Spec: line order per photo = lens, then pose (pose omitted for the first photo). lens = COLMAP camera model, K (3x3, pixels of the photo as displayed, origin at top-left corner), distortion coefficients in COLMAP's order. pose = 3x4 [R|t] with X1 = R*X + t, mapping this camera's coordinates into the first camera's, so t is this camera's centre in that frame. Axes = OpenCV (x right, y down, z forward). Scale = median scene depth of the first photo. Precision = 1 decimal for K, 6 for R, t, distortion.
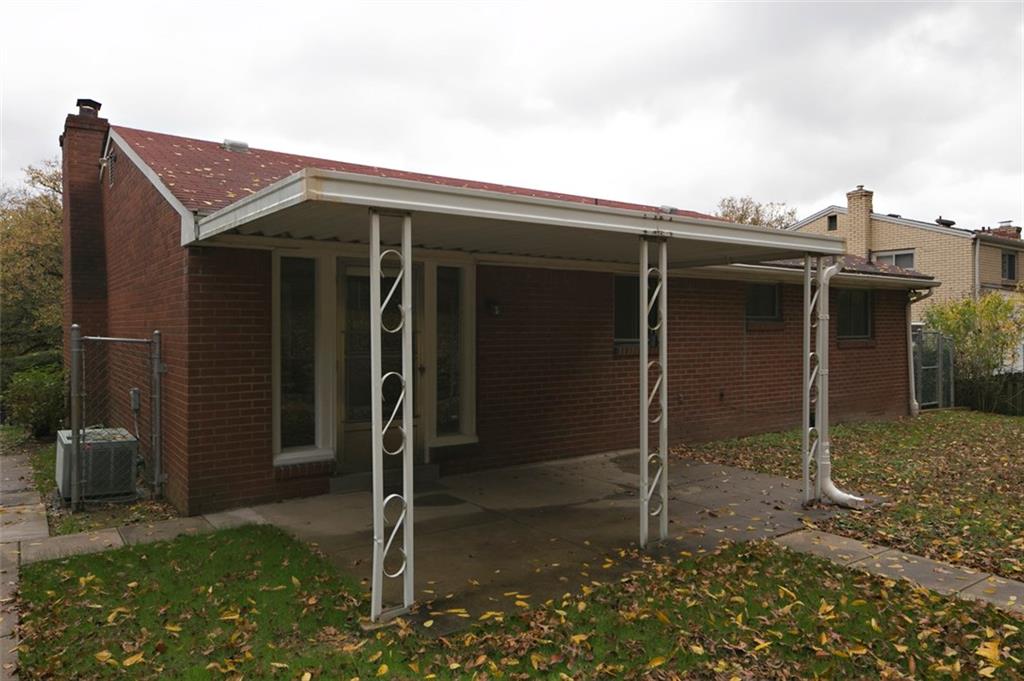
lens RADIAL K [[714.5, 0, 508.4], [0, 714.5, 333.4], [0, 0, 1]] dist [-0.006427, -0.002704]
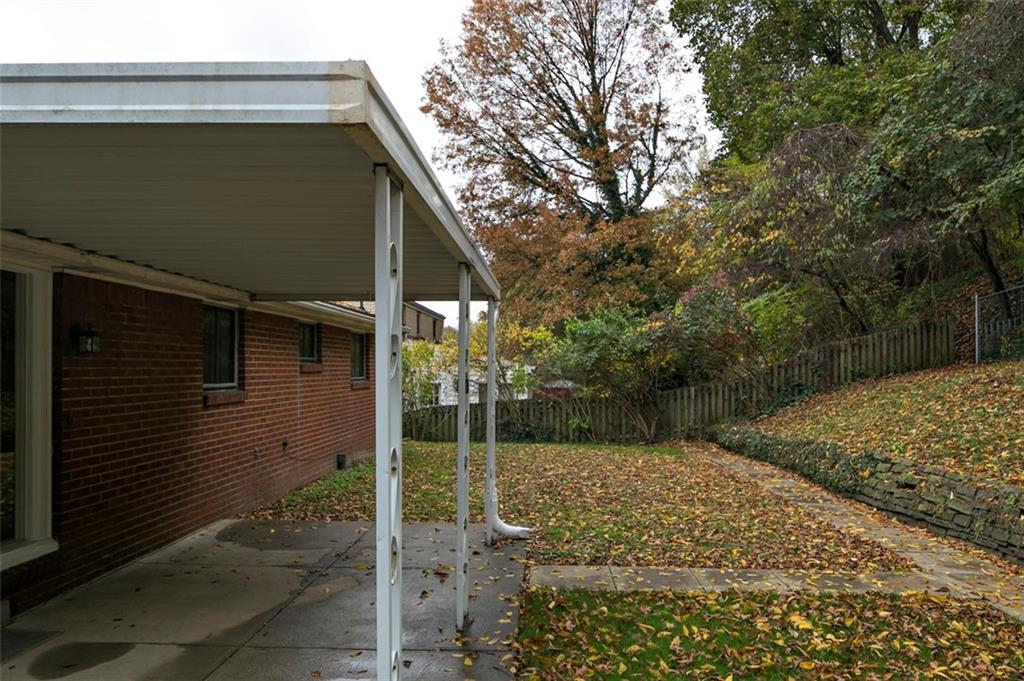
lens RADIAL K [[714.5, 0, 513.3], [0, 714.5, 350.0], [0, 0, 1]] dist [-0.006427, -0.002704]
pose [[0.616514, 0.018150, 0.787135, -0.316799], [0.010752, 0.999447, -0.031466, -0.001568], [-0.787271, 0.027863, 0.615978, 0.301558]]
